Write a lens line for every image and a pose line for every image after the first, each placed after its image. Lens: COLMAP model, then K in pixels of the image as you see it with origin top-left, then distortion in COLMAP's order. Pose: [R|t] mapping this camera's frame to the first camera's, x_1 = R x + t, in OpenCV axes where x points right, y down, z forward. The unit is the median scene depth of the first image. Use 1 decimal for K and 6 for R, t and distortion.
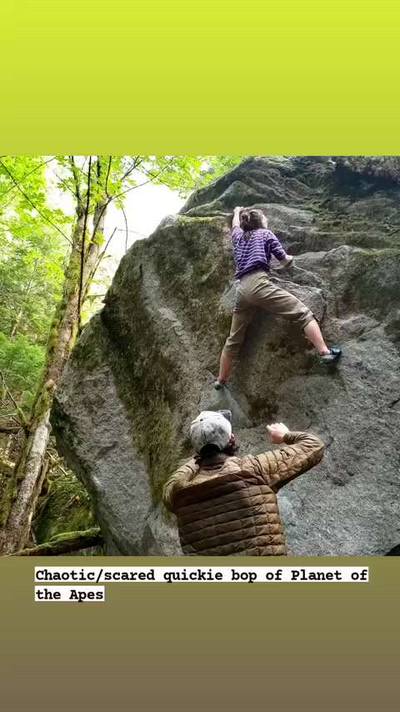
lens RADIAL K [[500.4, 0, 202.8], [0, 500.4, 359.3], [0, 0, 1]] dist [0.039792, -0.019683]
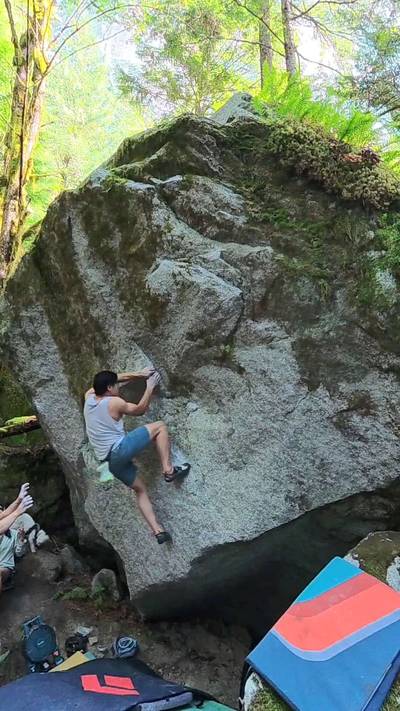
lens RADIAL K [[429.3, 0, 200.9], [0, 429.3, 355.2], [0, 0, 1]] dist [0.001863, -0.006189]
pose [[0.992433, 0.036157, 0.117345, 0.046143], [-0.076269, 0.930475, 0.358329, -0.284522], [-0.096231, -0.364567, 0.926191, 0.115856]]
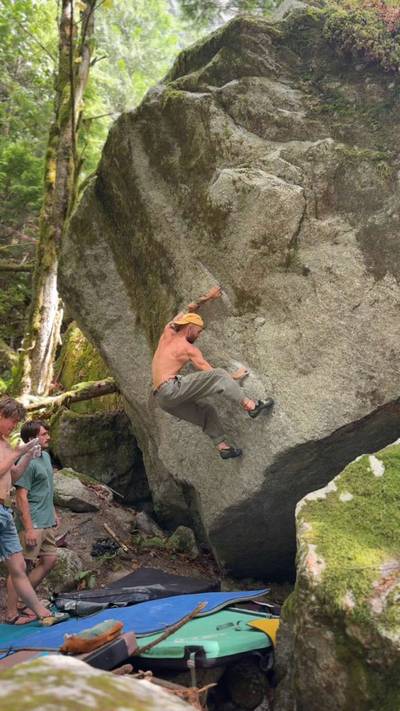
lens RADIAL K [[580.4, 0, 199.8], [0, 580.4, 359.5], [0, 0, 1]] dist [0.120518, -0.216334]
pose [[0.997516, -0.007919, -0.070000, 0.095435], [0.032274, 0.934617, 0.354189, -0.210215], [0.062619, -0.355568, 0.932550, -0.210148]]
